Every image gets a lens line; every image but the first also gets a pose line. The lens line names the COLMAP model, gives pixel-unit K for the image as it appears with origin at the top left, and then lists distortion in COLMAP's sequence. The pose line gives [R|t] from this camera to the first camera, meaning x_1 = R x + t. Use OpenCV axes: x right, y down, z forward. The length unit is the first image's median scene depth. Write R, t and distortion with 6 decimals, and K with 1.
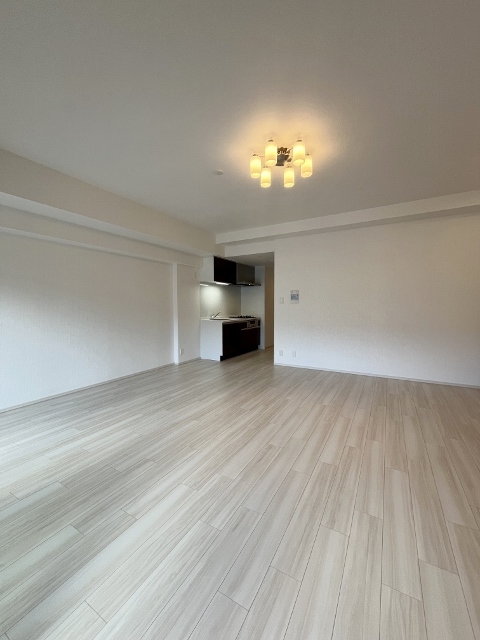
lens RADIAL K [[257.8, 0, 240.4], [0, 257.8, 320.4], [0, 0, 1]] dist [-0.001414, -0.000426]
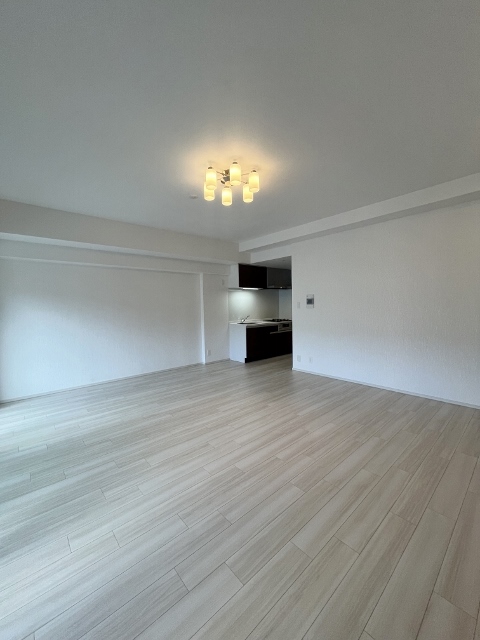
lens RADIAL K [[257.8, 0, 239.7], [0, 257.8, 320.9], [0, 0, 1]] dist [-0.001414, -0.000426]
pose [[0.947198, 0.002498, -0.320640, 0.404476], [-0.000004, 0.999970, 0.007779, -0.037160], [0.320650, -0.007367, 0.947169, -0.002246]]
